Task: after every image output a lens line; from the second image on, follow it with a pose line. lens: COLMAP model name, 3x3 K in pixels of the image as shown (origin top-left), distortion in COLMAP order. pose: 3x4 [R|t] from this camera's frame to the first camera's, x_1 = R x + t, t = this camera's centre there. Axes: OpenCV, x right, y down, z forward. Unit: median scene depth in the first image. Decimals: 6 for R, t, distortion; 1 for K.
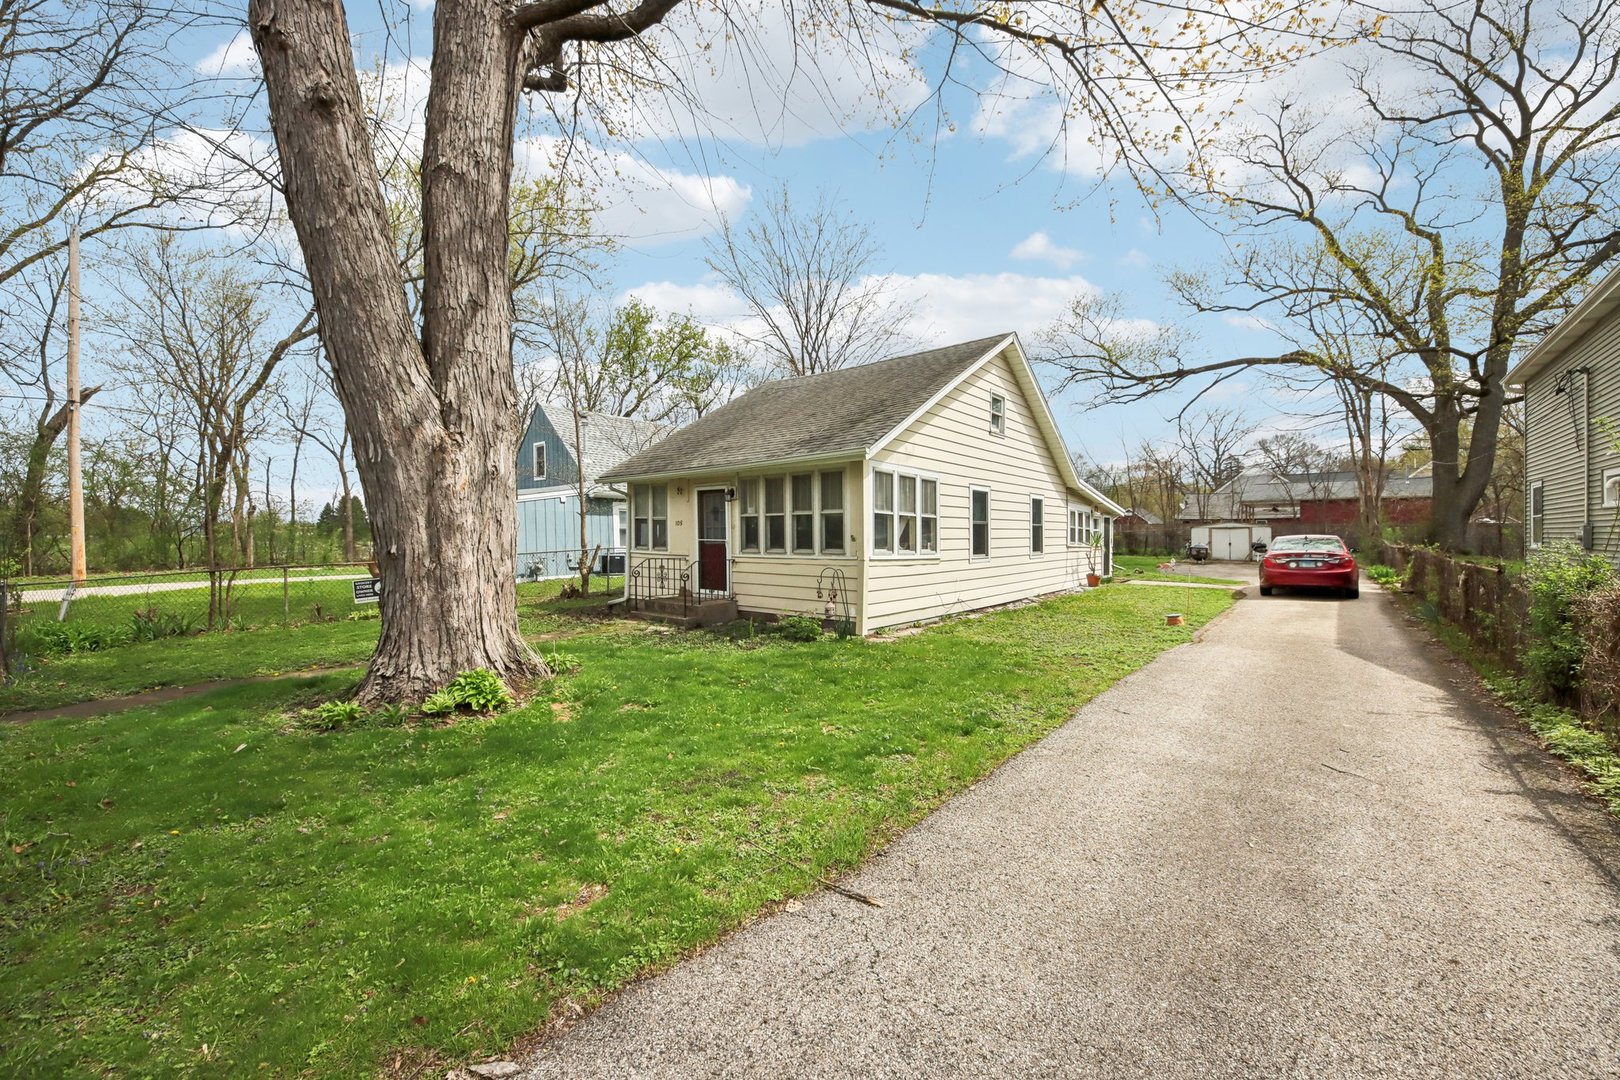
lens RADIAL K [[616.6, 0, 799.7], [0, 616.6, 542.7], [0, 0, 1]] dist [0.002114, -0.000105]
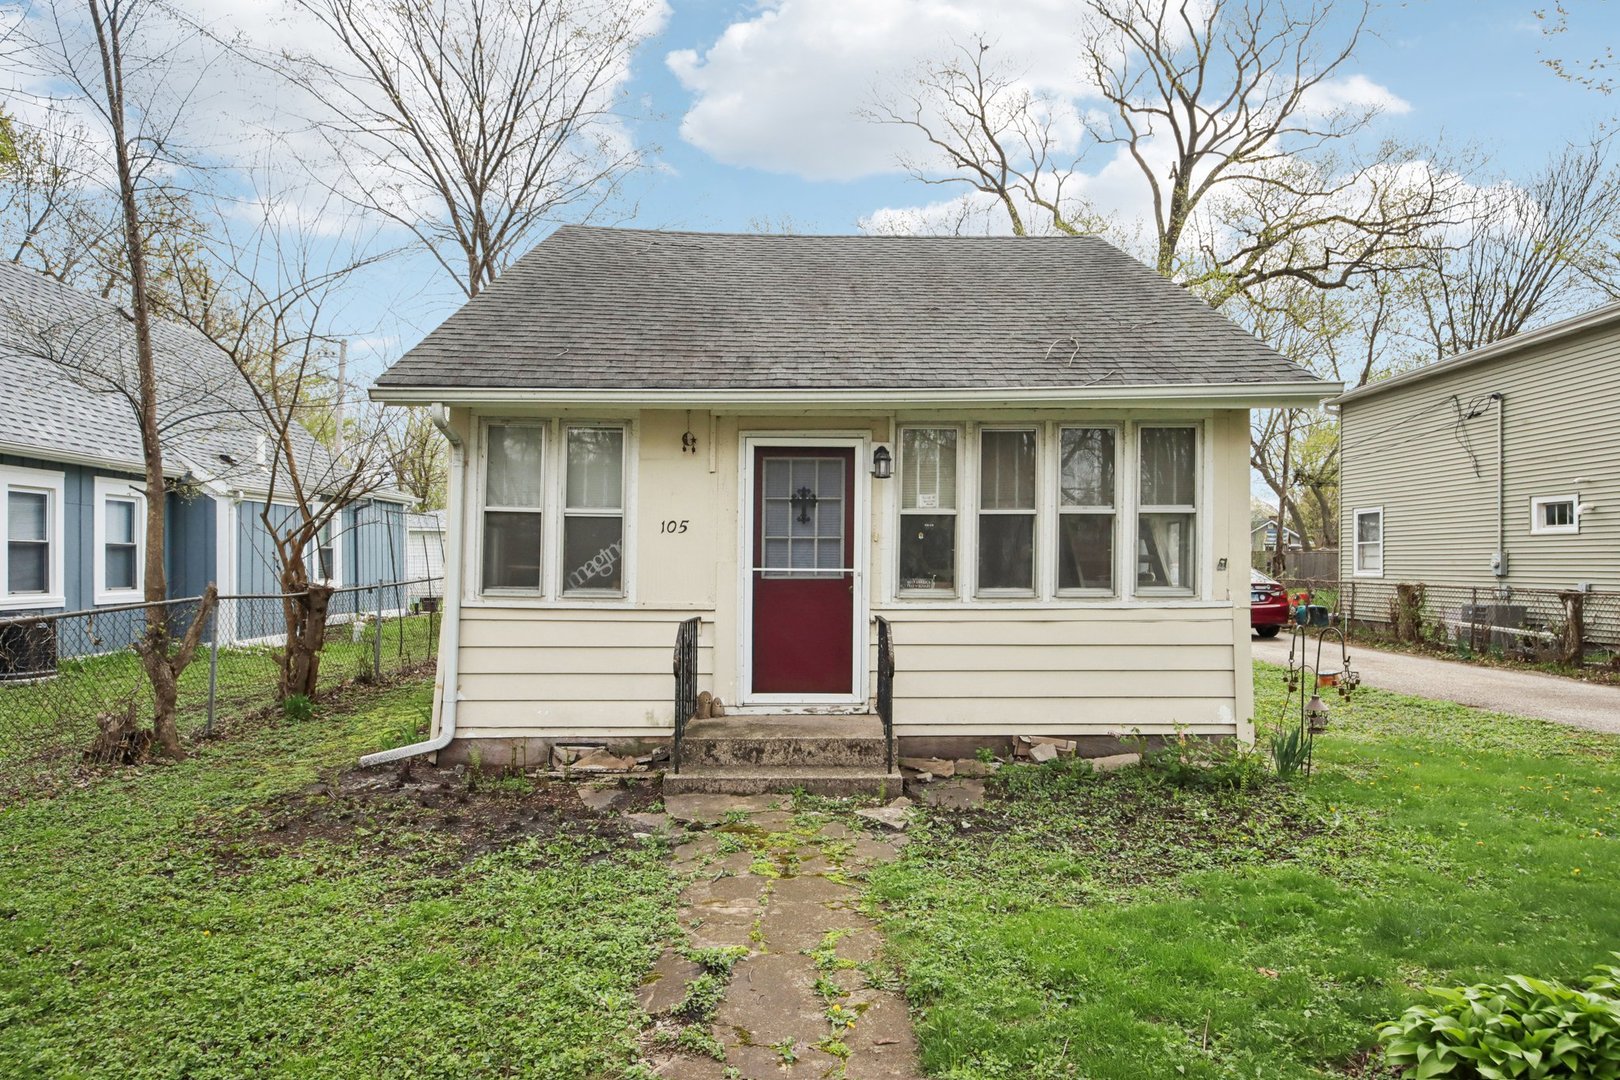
lens RADIAL K [[922.4, 0, 814.3], [0, 922.4, 543.6], [0, 0, 1]] dist [0.012736, 0.004758]
pose [[0.770367, 0.010494, 0.637514, -0.526160], [0.006832, 0.999671, -0.024711, -0.006025], [-0.637564, 0.023392, 0.770042, 0.542472]]
